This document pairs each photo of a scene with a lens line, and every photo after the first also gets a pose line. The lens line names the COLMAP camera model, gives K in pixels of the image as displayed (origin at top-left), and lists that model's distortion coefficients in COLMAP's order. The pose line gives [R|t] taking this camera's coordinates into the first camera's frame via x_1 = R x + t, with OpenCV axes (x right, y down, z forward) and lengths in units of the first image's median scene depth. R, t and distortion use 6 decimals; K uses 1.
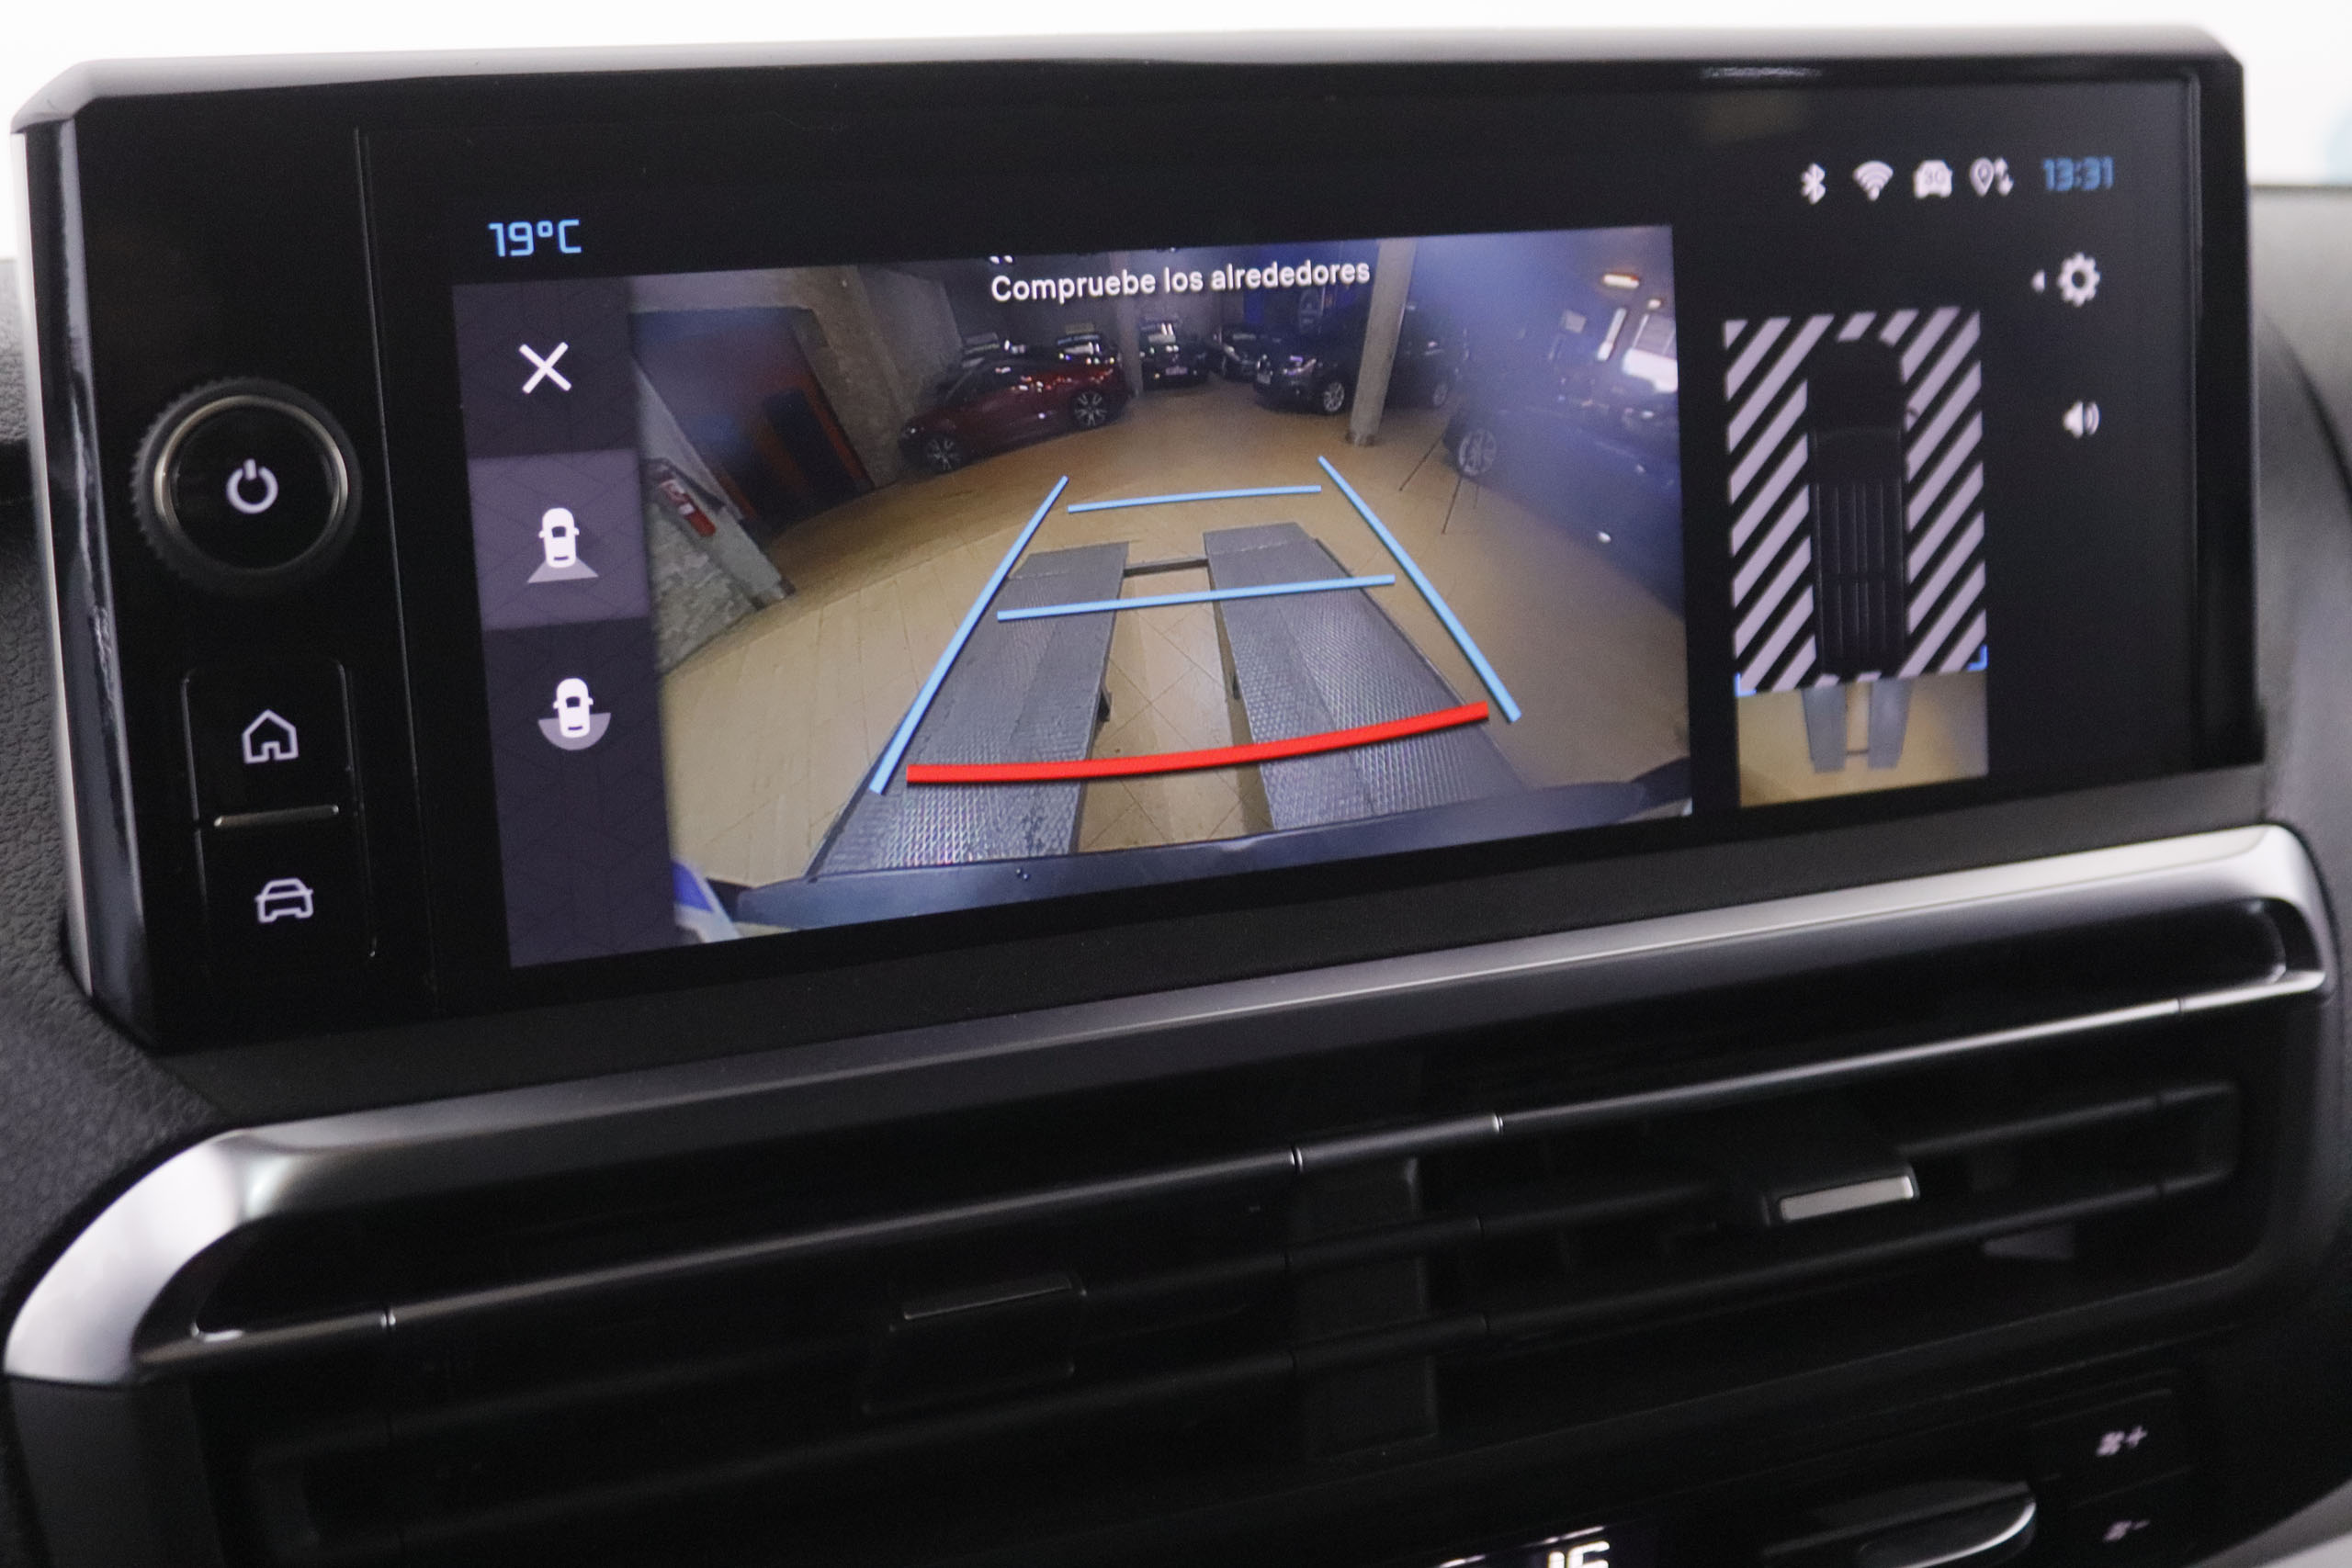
lens RADIAL K [[3098.5, 0, 1174.8], [0, 3098.5, 746.0], [0, 0, 1]] dist [-0.033422, 0.000000]
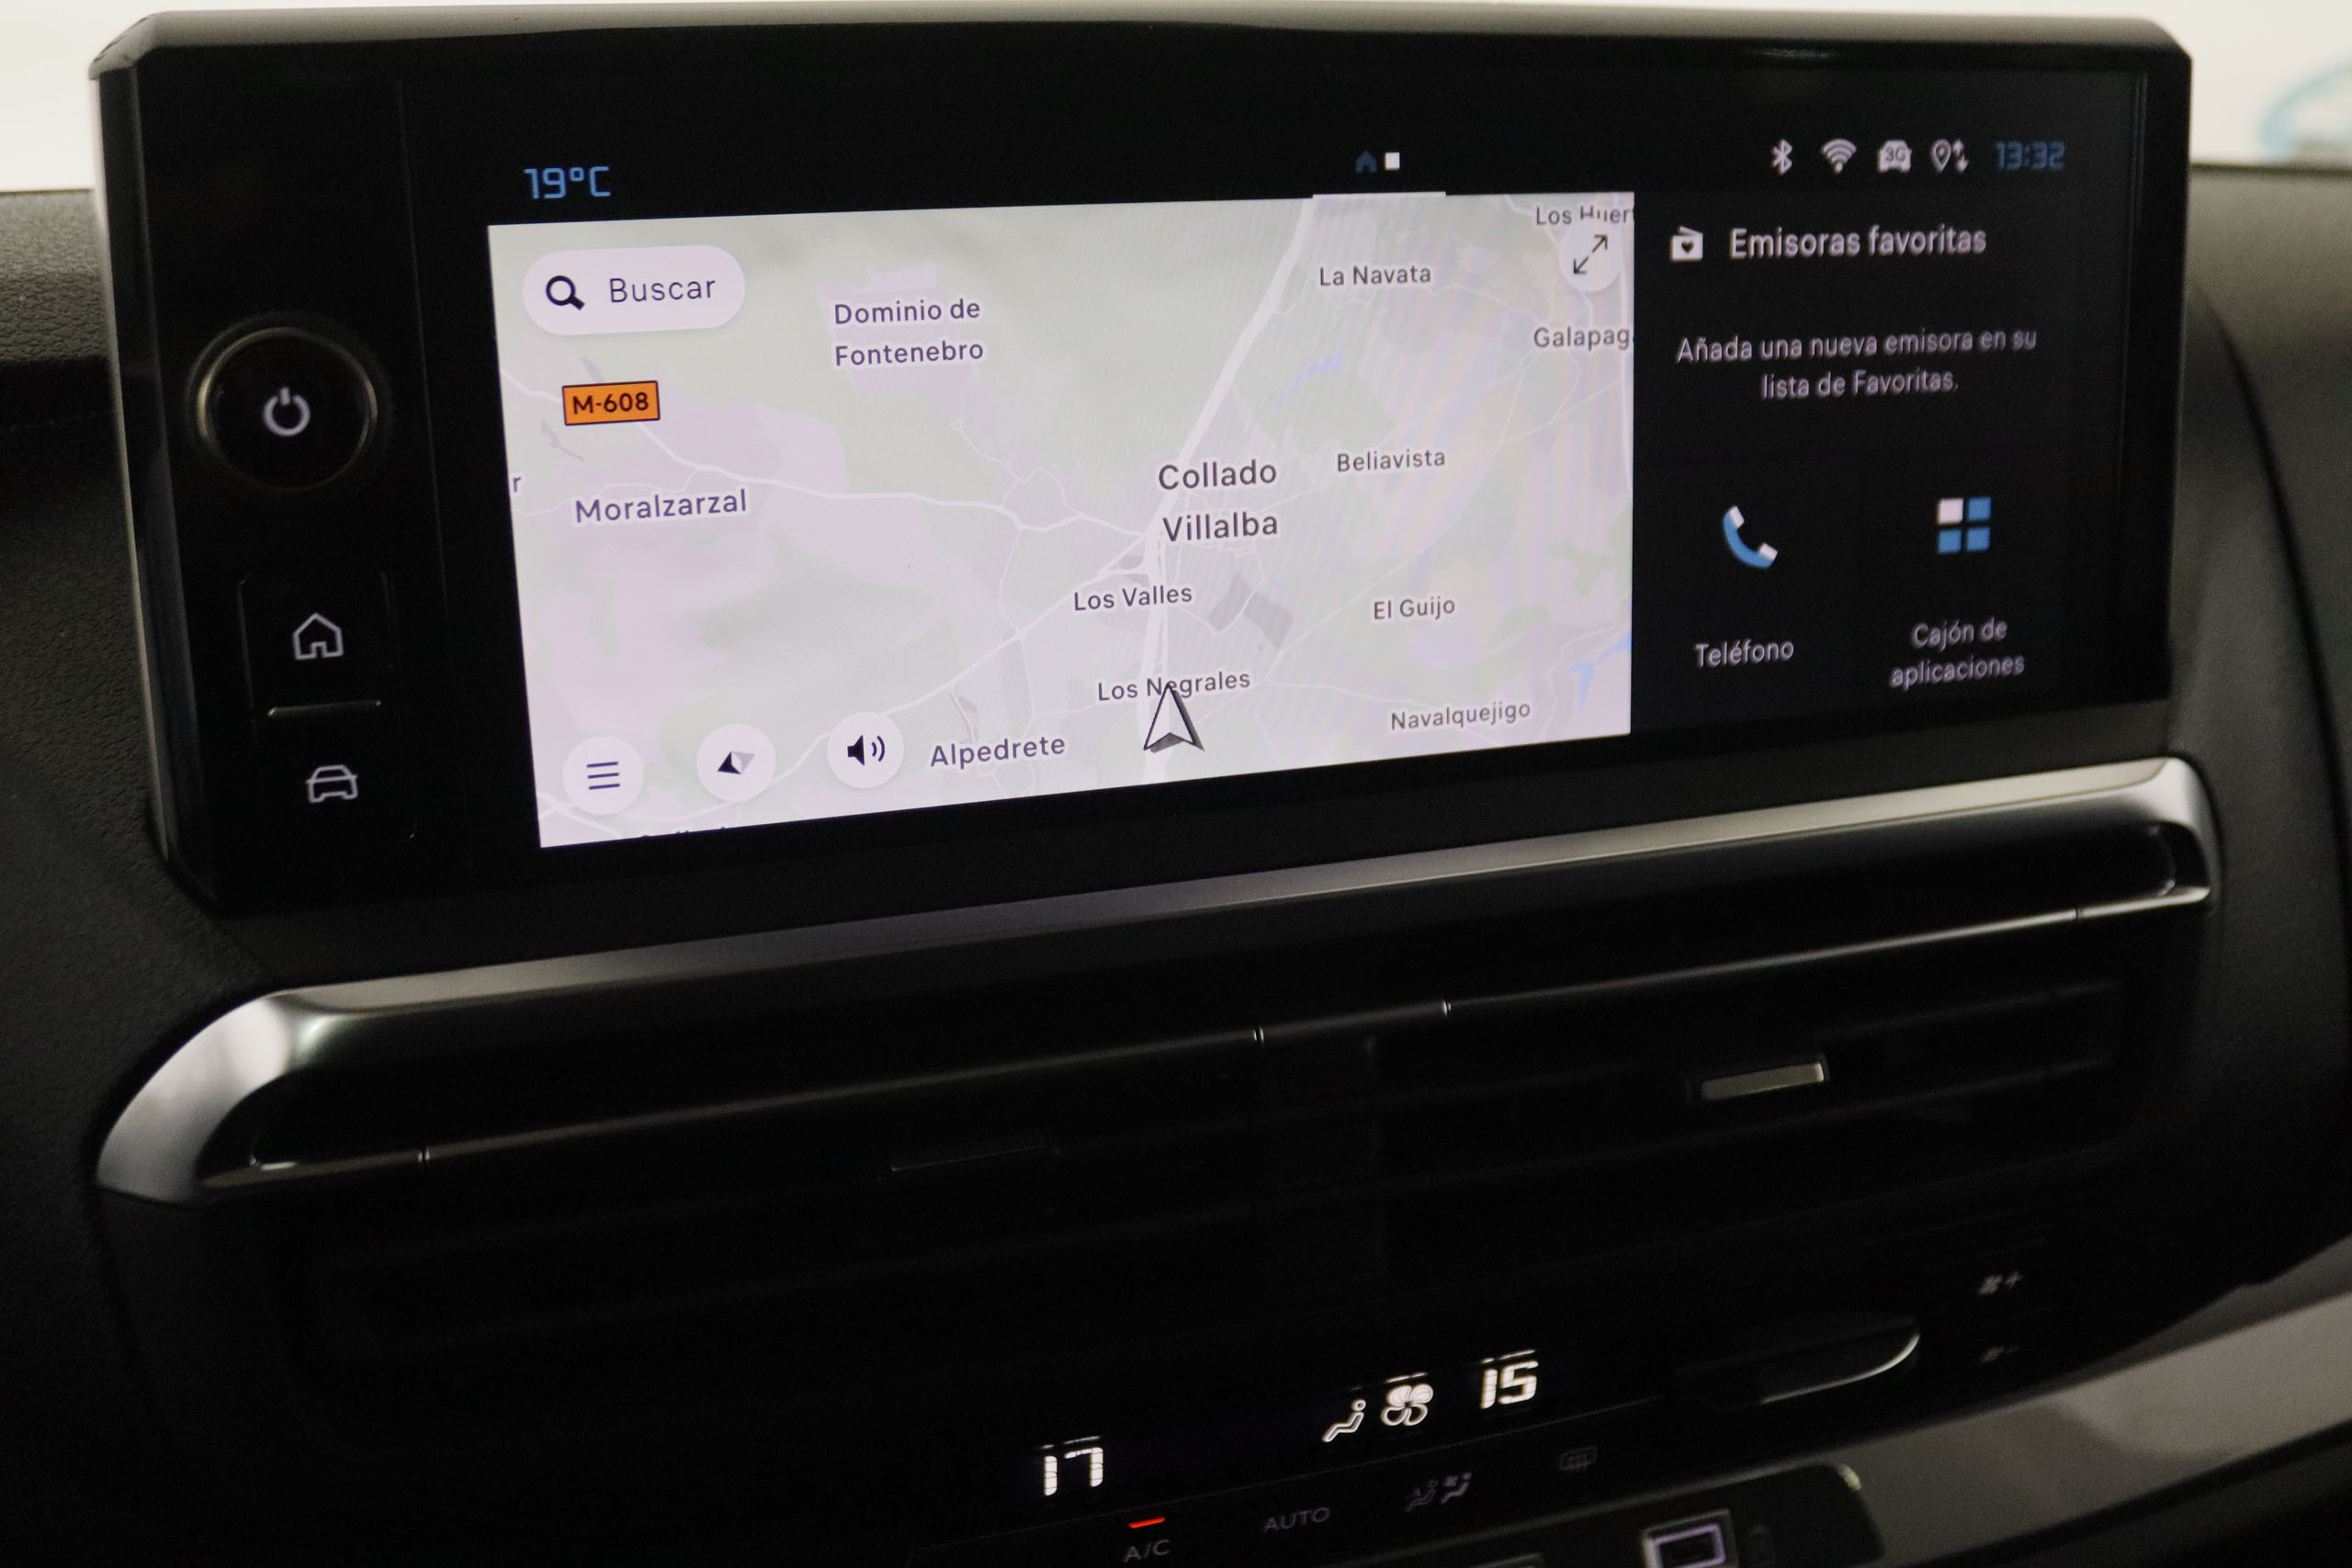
lens RADIAL K [[2408.7, 0, 1178.3], [0, 2408.7, 767.1], [0, 0, 1]] dist [-0.088301, 0.000000]
pose [[0.997413, 0.041162, -0.058932, 0.055614], [-0.035964, 0.995585, 0.086701, -0.035142], [0.062240, -0.084357, 0.994490, 0.144838]]
